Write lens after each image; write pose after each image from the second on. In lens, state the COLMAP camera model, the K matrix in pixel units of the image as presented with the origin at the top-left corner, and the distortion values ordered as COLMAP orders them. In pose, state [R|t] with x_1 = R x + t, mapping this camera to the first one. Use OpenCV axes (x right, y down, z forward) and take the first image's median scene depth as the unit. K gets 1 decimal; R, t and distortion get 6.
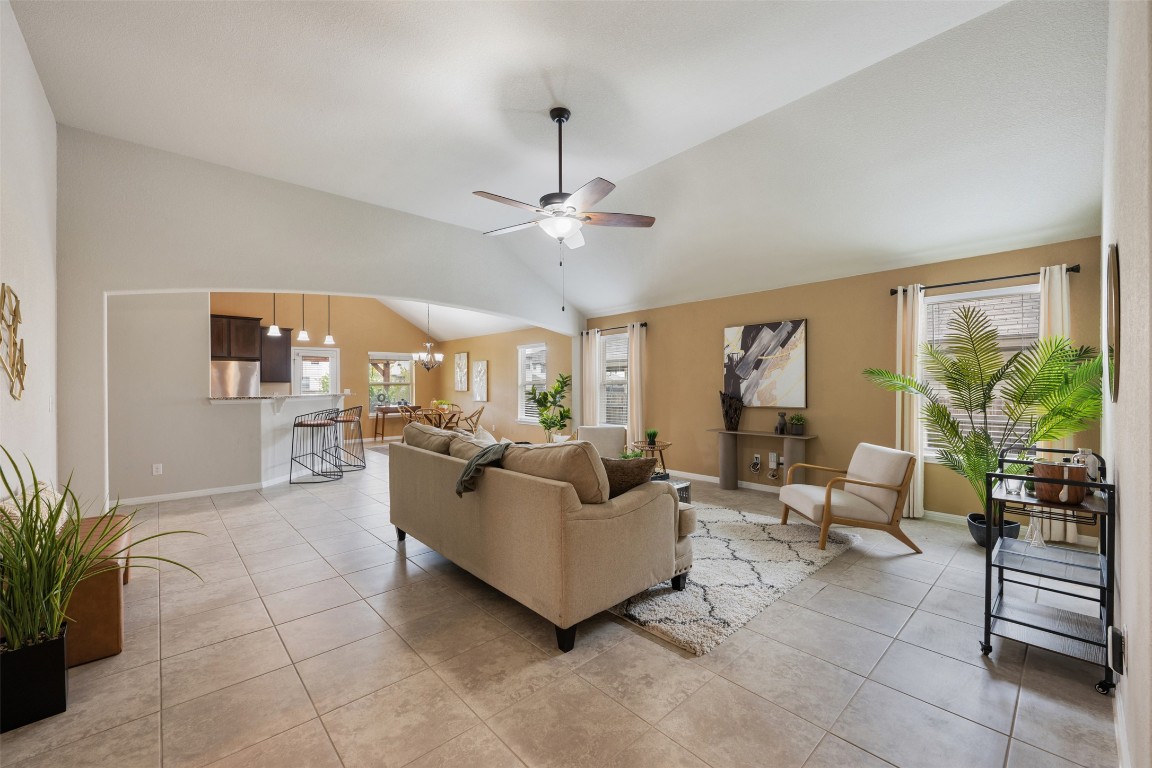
lens RADIAL K [[460.7, 0, 576.0], [0, 460.7, 384.0], [0, 0, 1]] dist [-0.000755, -0.000002]
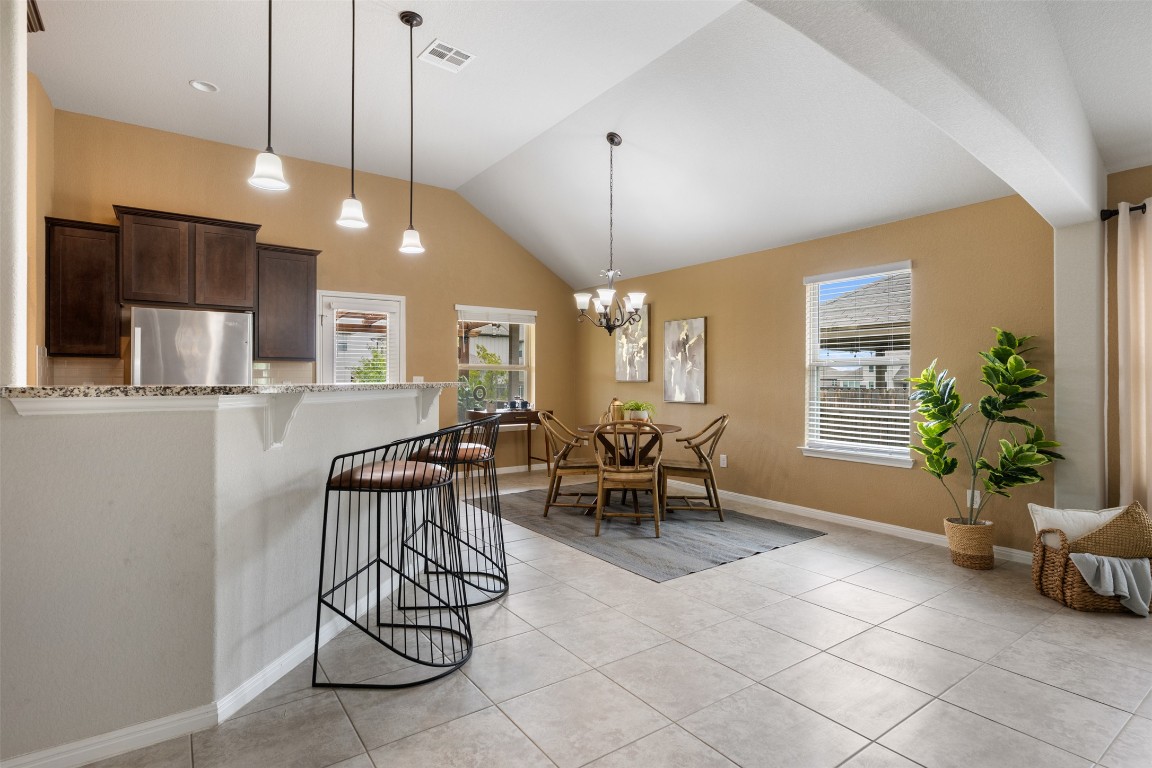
lens RADIAL K [[576.3, 0, 580.4], [0, 576.3, 371.6], [0, 0, 1]] dist [0.002593, 0.000223]
pose [[0.993032, 0.003836, -0.117782, -0.292541], [-0.005148, 0.999928, -0.010831, 0.014663], [0.117732, 0.011362, 0.992980, 0.466482]]
